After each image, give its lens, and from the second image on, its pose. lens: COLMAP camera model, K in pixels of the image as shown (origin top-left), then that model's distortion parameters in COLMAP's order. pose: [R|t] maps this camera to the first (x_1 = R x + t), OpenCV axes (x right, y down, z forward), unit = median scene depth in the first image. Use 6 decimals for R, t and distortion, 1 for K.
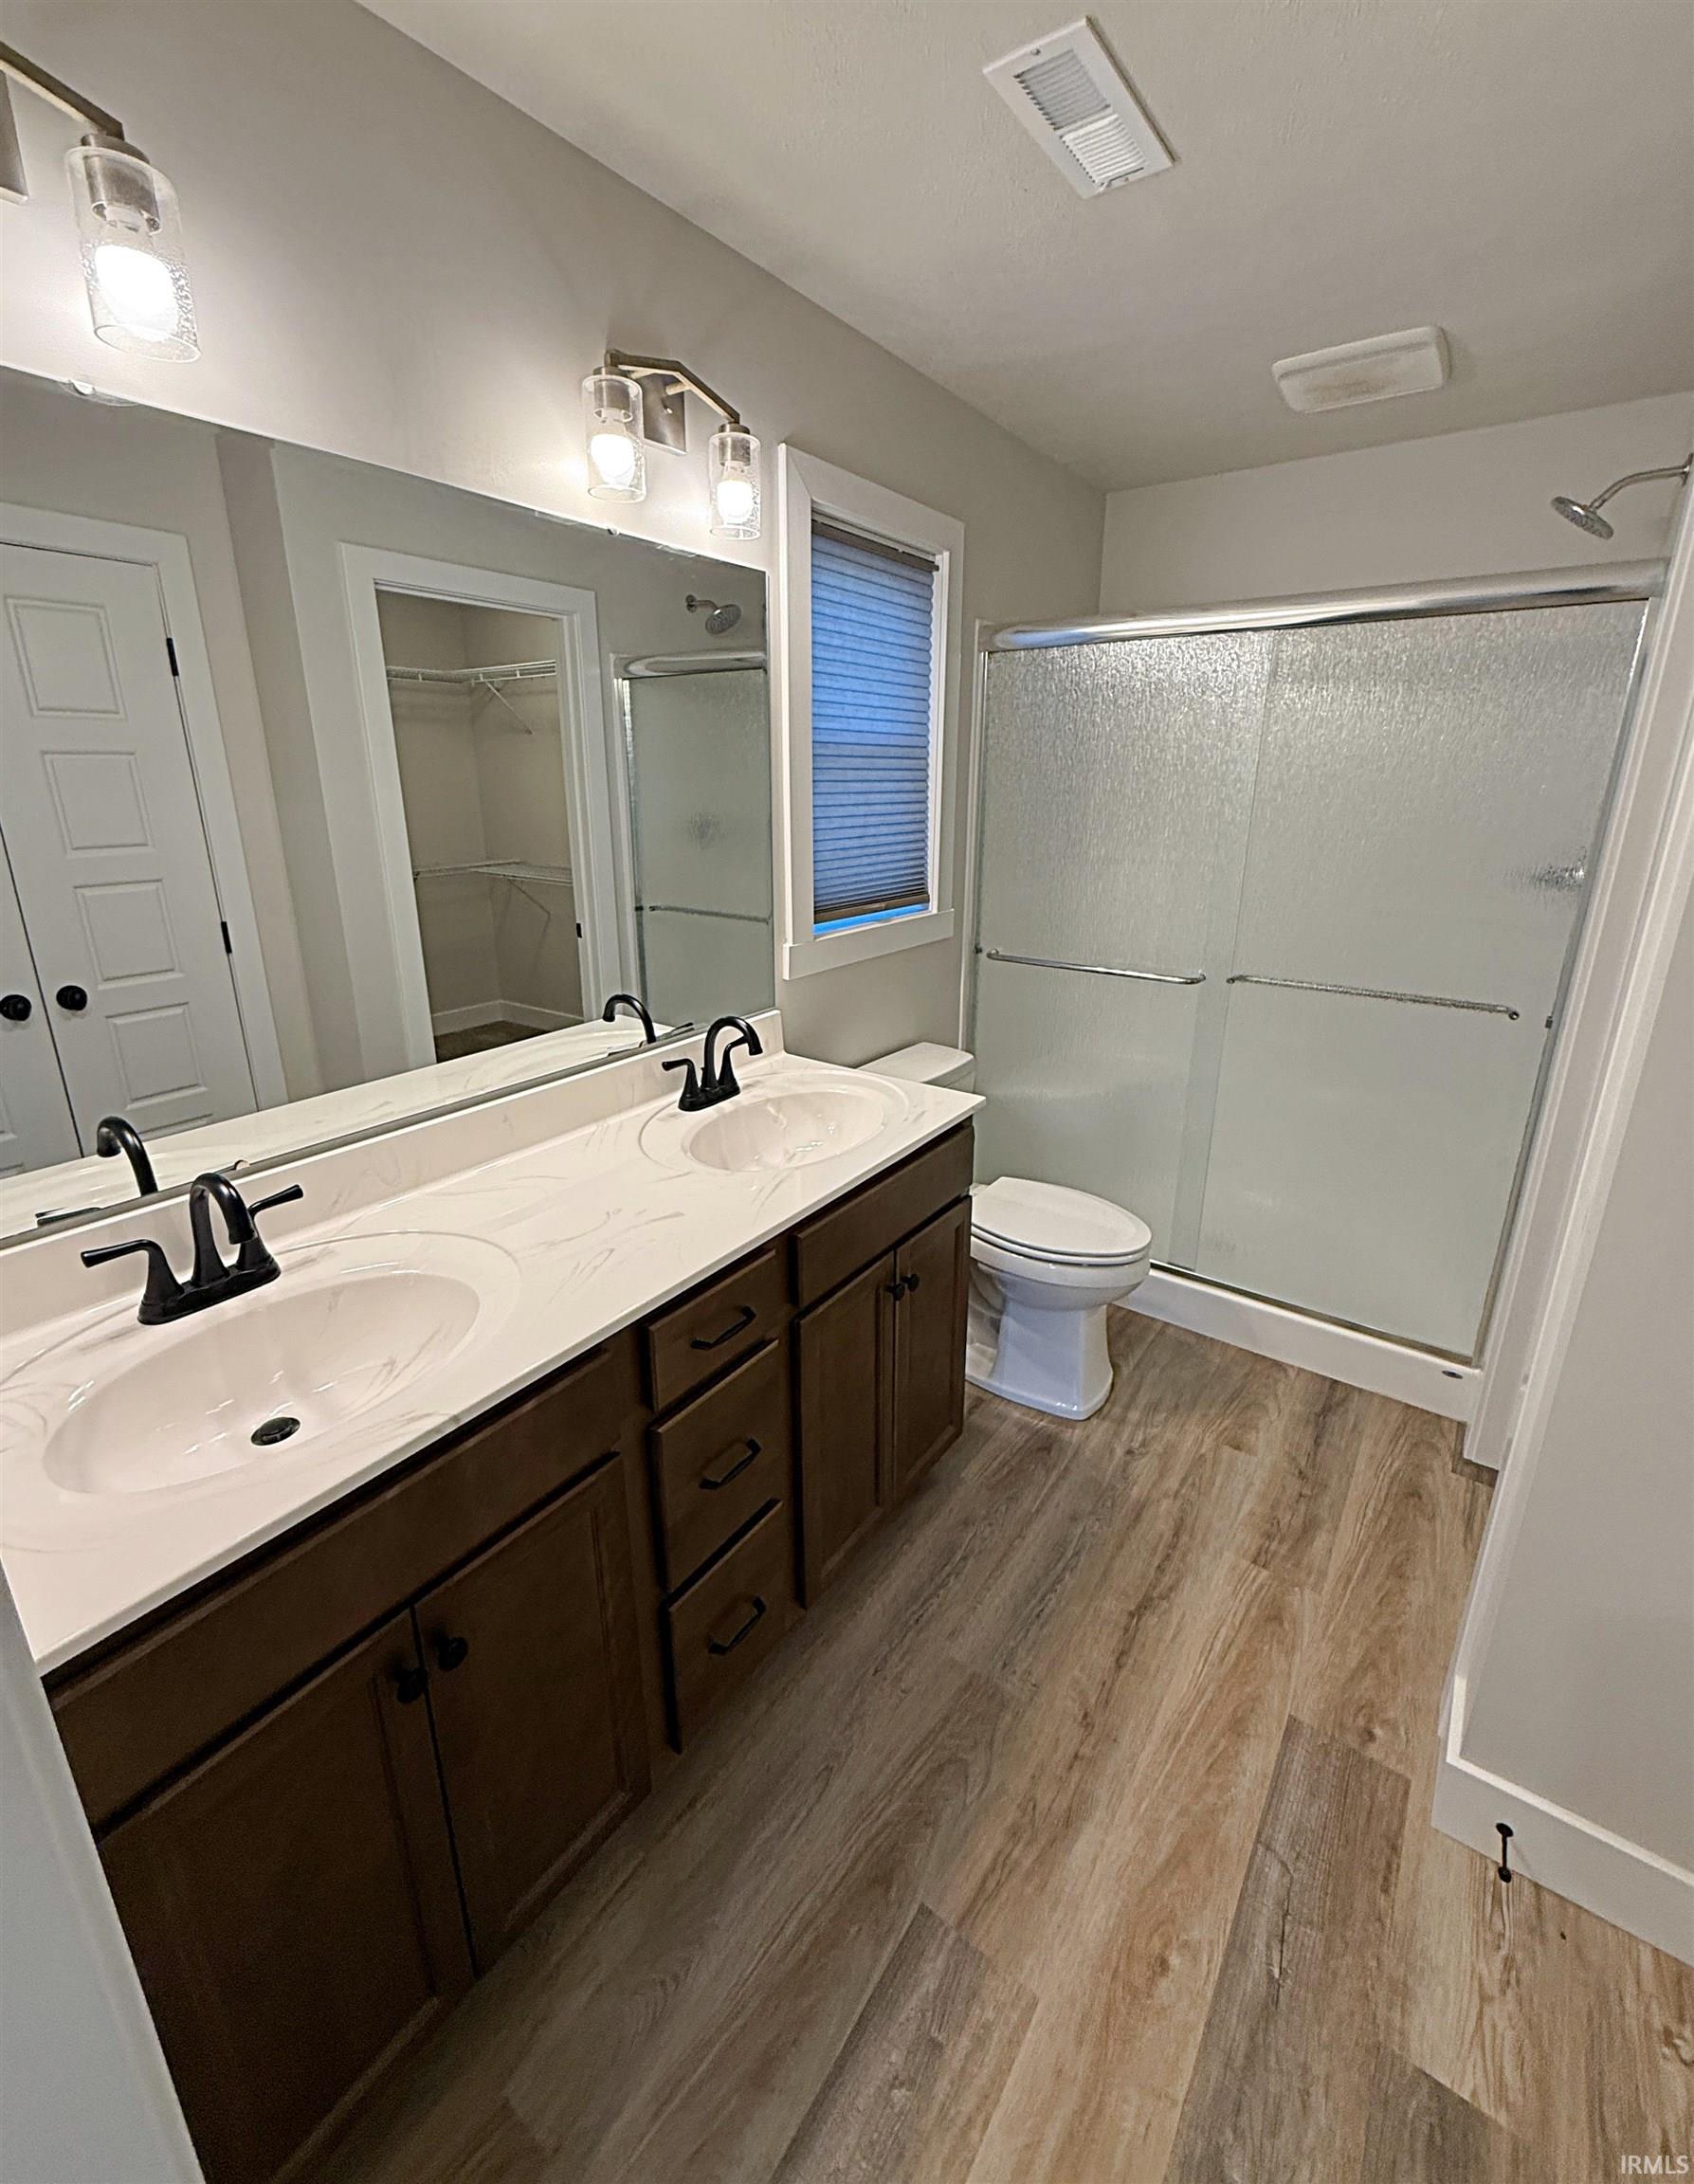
lens RADIAL K [[913.2, 0, 849.3], [0, 913.2, 1042.7], [0, 0, 1]] dist [0.001236, 0.000226]
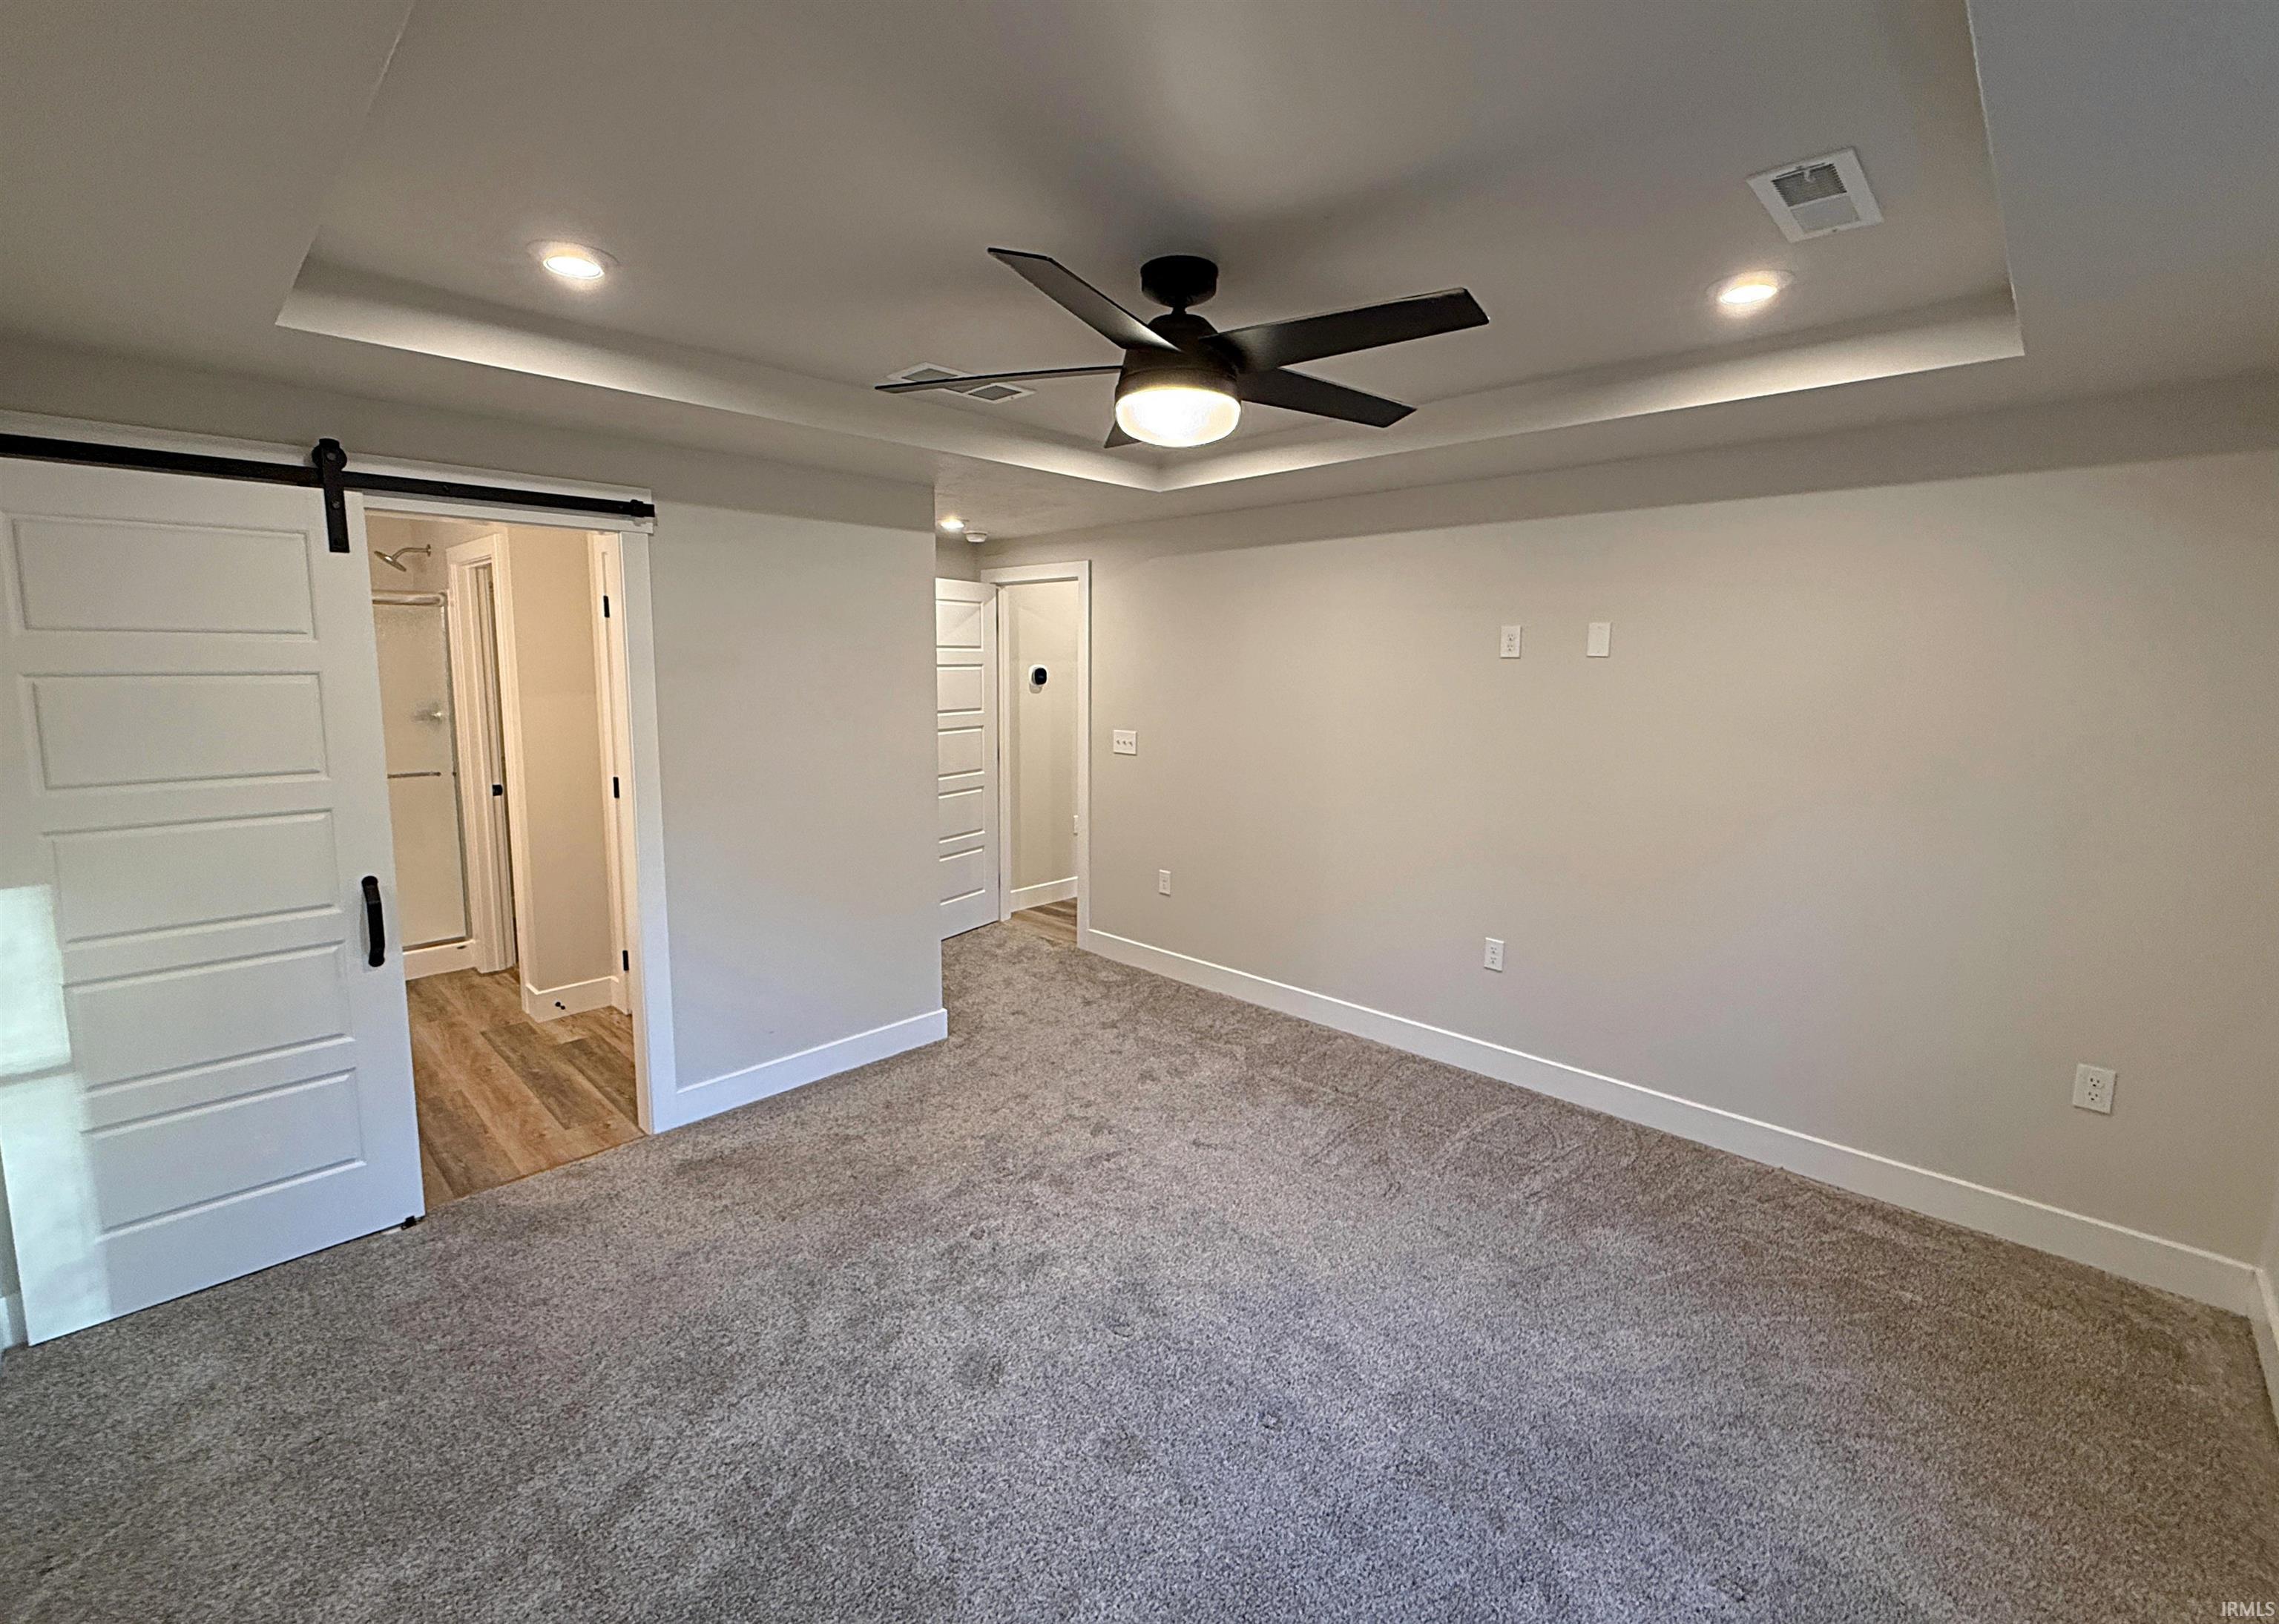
lens RADIAL K [[979.5, 0, 1139.5], [0, 979.5, 802.9], [0, 0, 1]] dist [-0.000690, -0.000019]
pose [[0.145575, -0.140964, 0.979253, -1.774553], [0.267212, 0.958614, 0.098269, 0.335263], [-0.952578, 0.247363, 0.177217, -1.349148]]
